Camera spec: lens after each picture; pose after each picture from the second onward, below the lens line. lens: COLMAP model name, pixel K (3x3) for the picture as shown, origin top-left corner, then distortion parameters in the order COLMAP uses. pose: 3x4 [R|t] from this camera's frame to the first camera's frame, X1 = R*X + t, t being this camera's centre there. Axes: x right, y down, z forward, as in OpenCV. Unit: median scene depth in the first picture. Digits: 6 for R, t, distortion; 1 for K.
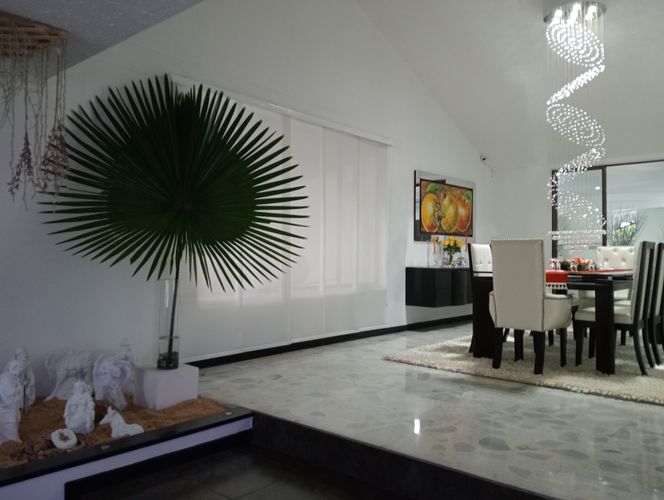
lens RADIAL K [[543.2, 0, 335.0], [0, 543.2, 251.9], [0, 0, 1]] dist [0.054972, -0.115356]
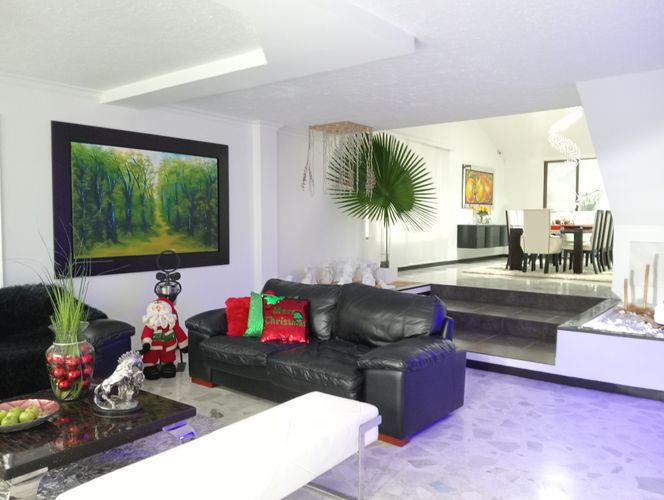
lens RADIAL K [[543.2, 0, 329.3], [0, 543.2, 248.8], [0, 0, 1]] dist [0.054972, -0.115356]
pose [[0.999162, -0.003949, 0.040748, -0.335174], [0.001368, 0.998001, 0.063176, -0.003186], [-0.040916, -0.063068, 0.997170, -0.645745]]
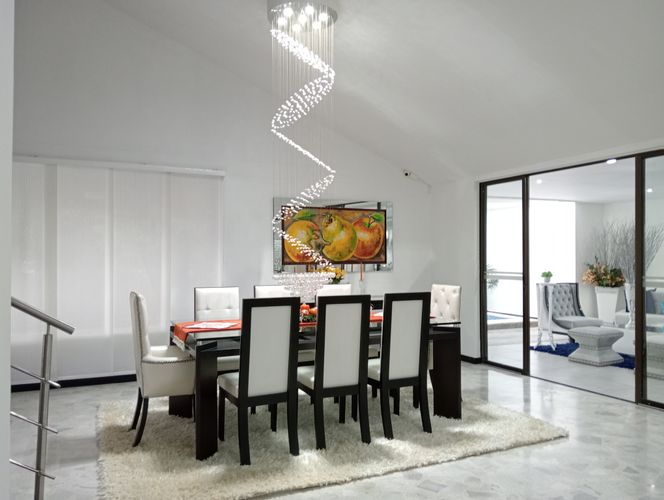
lens RADIAL K [[543.2, 0, 329.1], [0, 543.2, 247.9], [0, 0, 1]] dist [0.054972, -0.115356]
pose [[0.917887, -0.014925, -0.396561, 0.645604], [0.011502, 0.999873, -0.011008, -0.055402], [0.396675, 0.005543, 0.917942, 0.188010]]
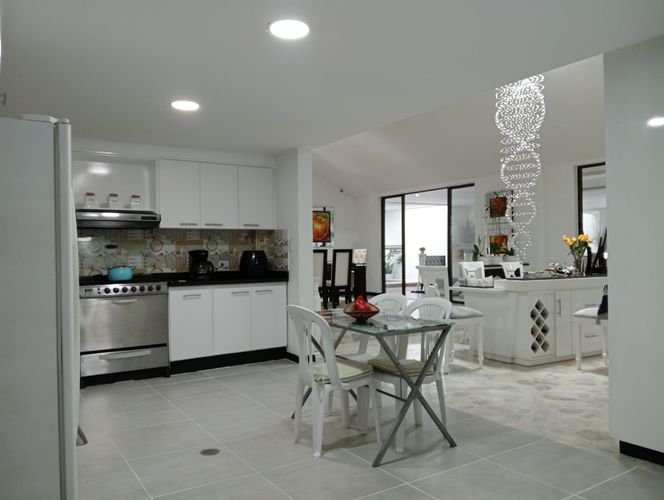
lens RADIAL K [[543.2, 0, 329.9], [0, 543.2, 252.4], [0, 0, 1]] dist [0.054972, -0.115356]
pose [[0.959764, -0.015023, -0.280405, 0.852346], [0.017582, 0.999824, 0.006611, -0.012144], [0.280256, -0.011275, 0.959859, -0.601154]]
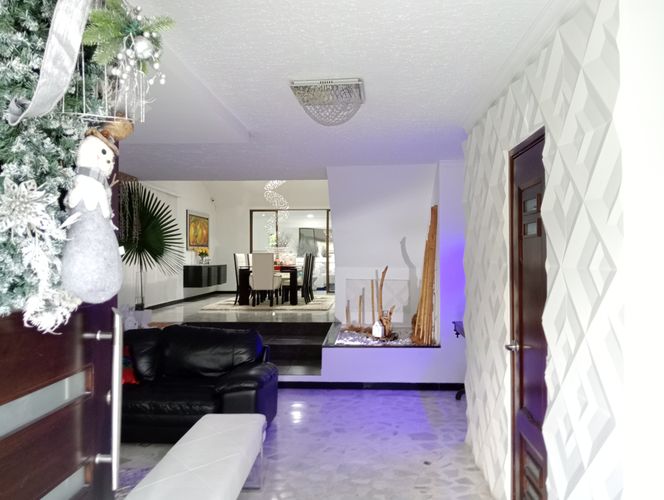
lens RADIAL K [[543.2, 0, 335.4], [0, 543.2, 245.8], [0, 0, 1]] dist [0.054972, -0.115356]
pose [[0.798201, 0.003628, 0.602380, -0.559688], [0.000729, 0.999975, -0.006988, -0.023593], [-0.602390, 0.006017, 0.798179, -0.724718]]
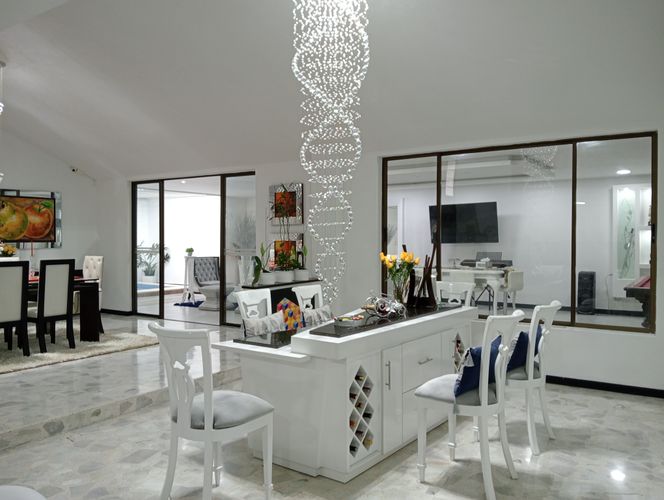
lens RADIAL K [[543.2, 0, 333.8], [0, 543.2, 250.9], [0, 0, 1]] dist [0.054972, -0.115356]
pose [[0.992085, -0.007319, 0.125352, 0.835477], [0.003191, 0.999447, 0.033100, -0.055154], [-0.125525, -0.032438, 0.991560, -0.203697]]
